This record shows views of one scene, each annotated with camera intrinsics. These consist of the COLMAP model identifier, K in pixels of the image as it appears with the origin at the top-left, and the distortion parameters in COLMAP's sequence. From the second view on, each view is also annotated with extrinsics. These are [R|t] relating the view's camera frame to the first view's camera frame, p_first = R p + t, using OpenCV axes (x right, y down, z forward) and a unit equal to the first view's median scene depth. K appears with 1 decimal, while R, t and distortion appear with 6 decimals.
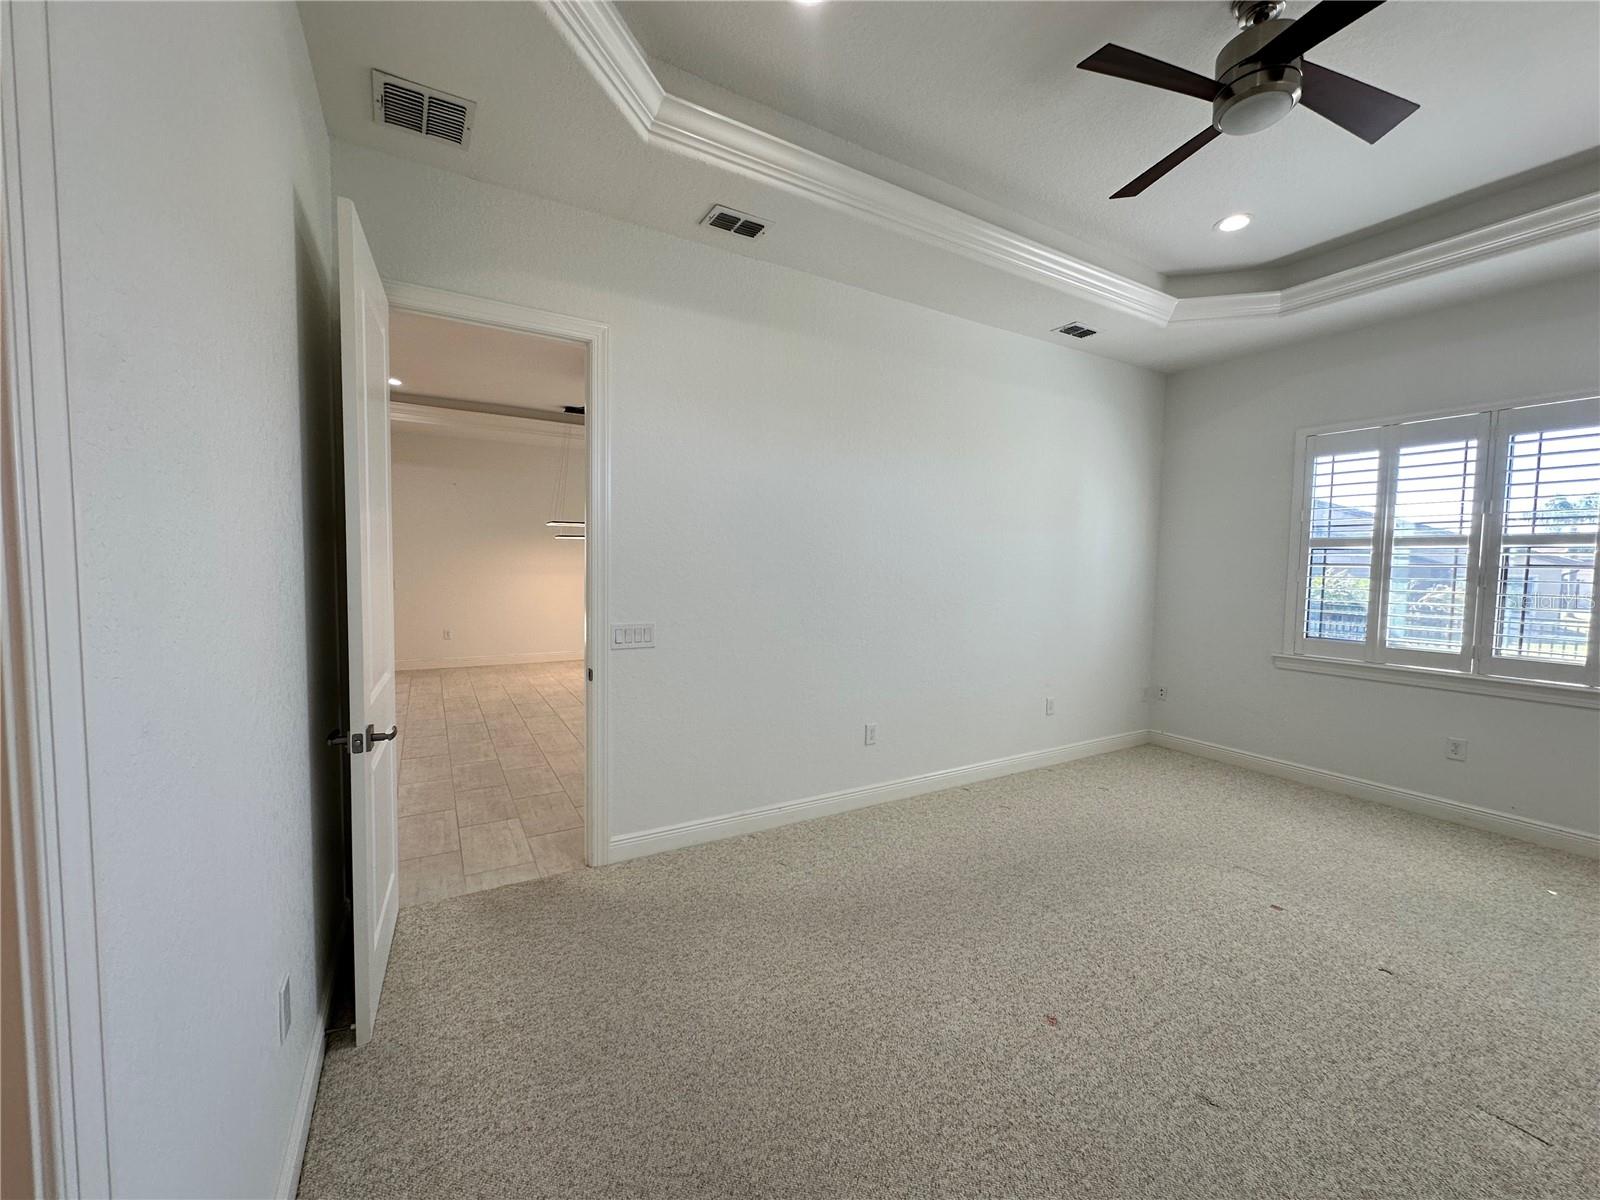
lens RADIAL K [[637.7, 0, 803.4], [0, 637.7, 600.0], [0, 0, 1]] dist [-0.000478, -0.000176]
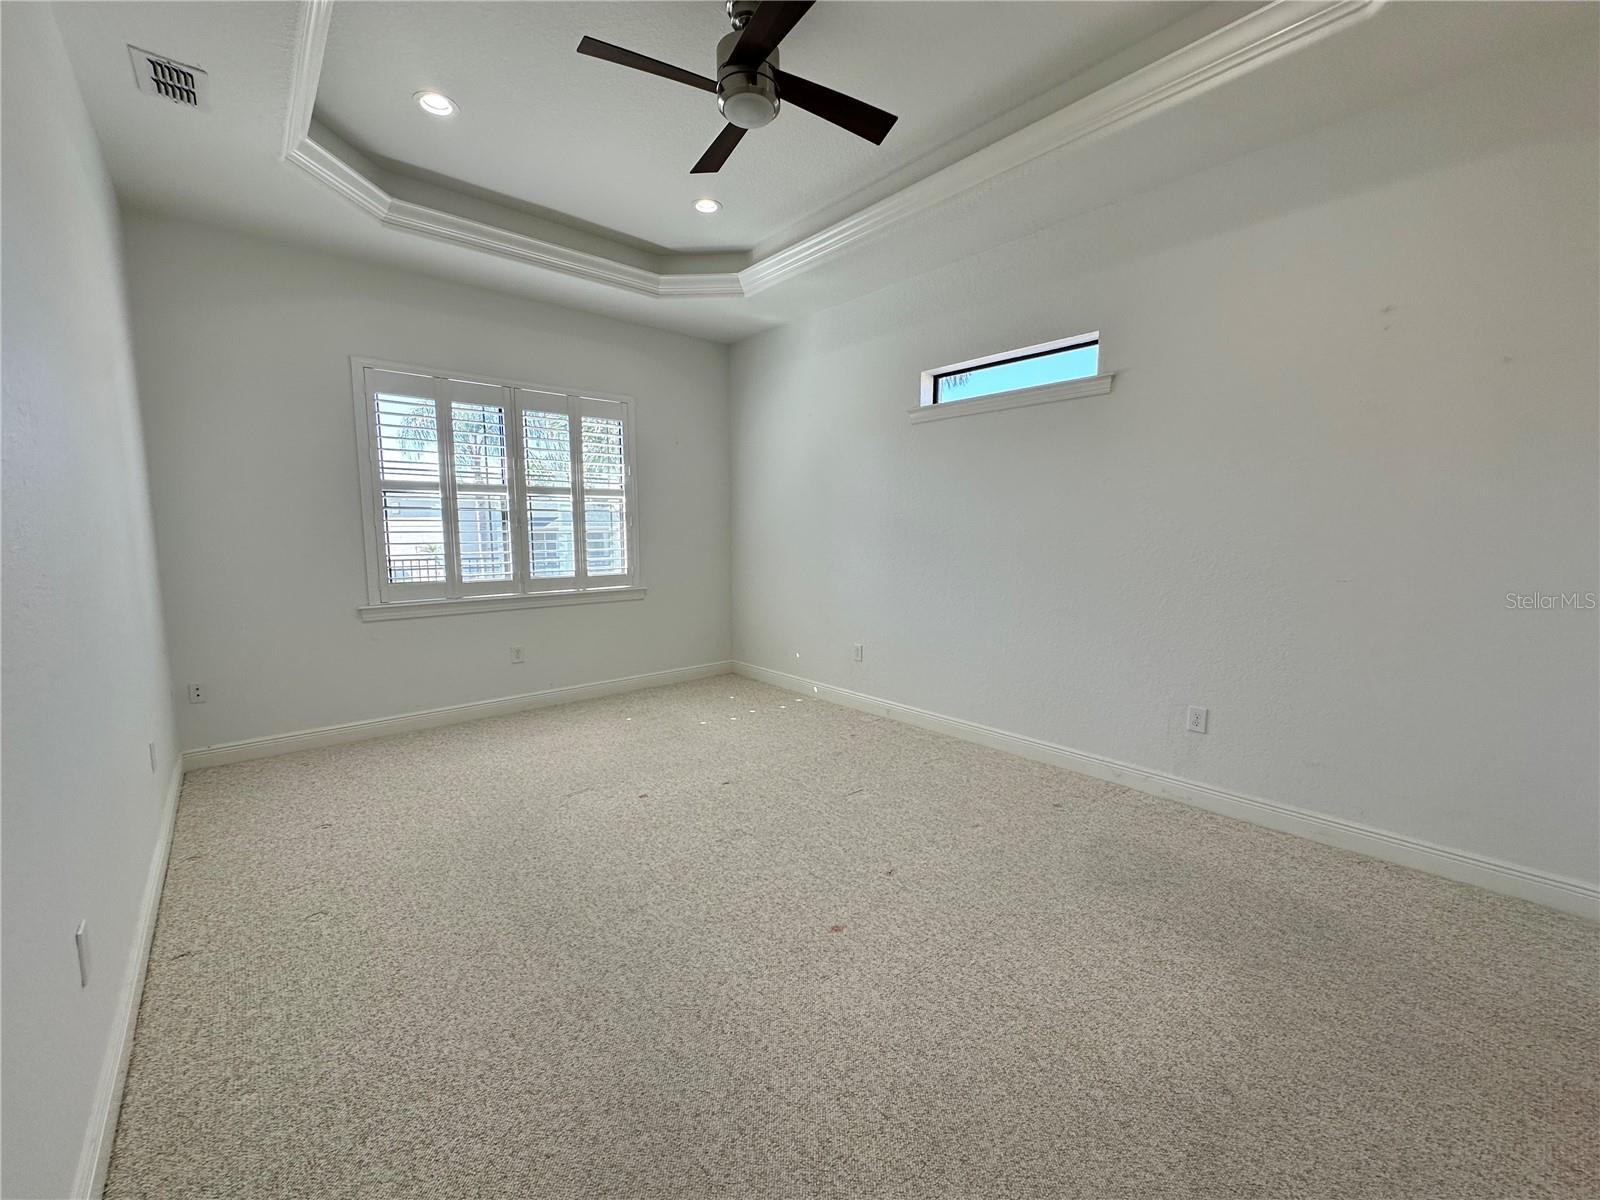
lens RADIAL K [[637.7, 0, 803.4], [0, 637.7, 600.0], [0, 0, 1]] dist [-0.000478, -0.000176]
pose [[-0.191705, -0.123752, 0.973619, -0.300844], [0.054421, 0.989152, 0.136442, -0.016457], [-0.979943, 0.079142, -0.182890, 0.639012]]
